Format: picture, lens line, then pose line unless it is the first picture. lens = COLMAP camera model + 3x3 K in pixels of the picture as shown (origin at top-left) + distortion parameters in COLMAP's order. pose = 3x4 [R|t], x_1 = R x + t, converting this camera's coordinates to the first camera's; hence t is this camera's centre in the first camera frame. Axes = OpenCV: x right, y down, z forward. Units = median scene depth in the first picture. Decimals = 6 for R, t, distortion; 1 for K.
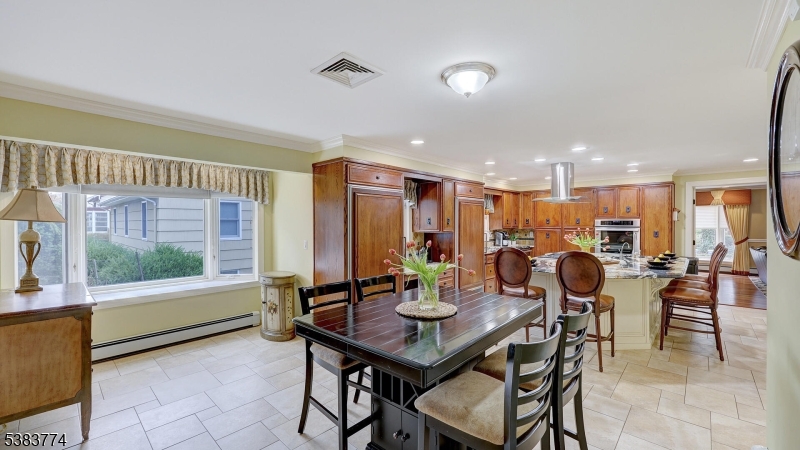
lens RADIAL K [[324.3, 0, 410.9], [0, 324.3, 226.4], [0, 0, 1]] dist [-0.000461, 0.000029]
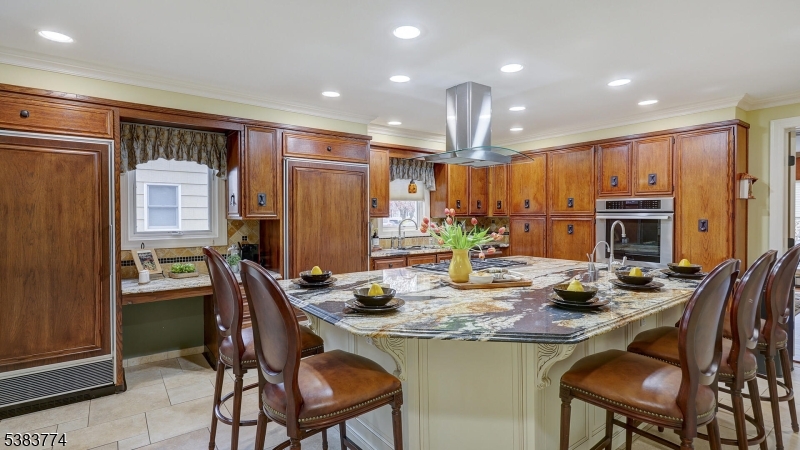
lens RADIAL K [[383.6, 0, 400.0], [0, 383.6, 225.0], [0, 0, 1]] dist [-0.000668, -0.000094]
pose [[0.980993, 0.005638, -0.193962, 0.391773], [-0.002336, 0.999849, 0.017248, 0.013494], [0.194030, -0.016467, 0.980857, 0.301159]]
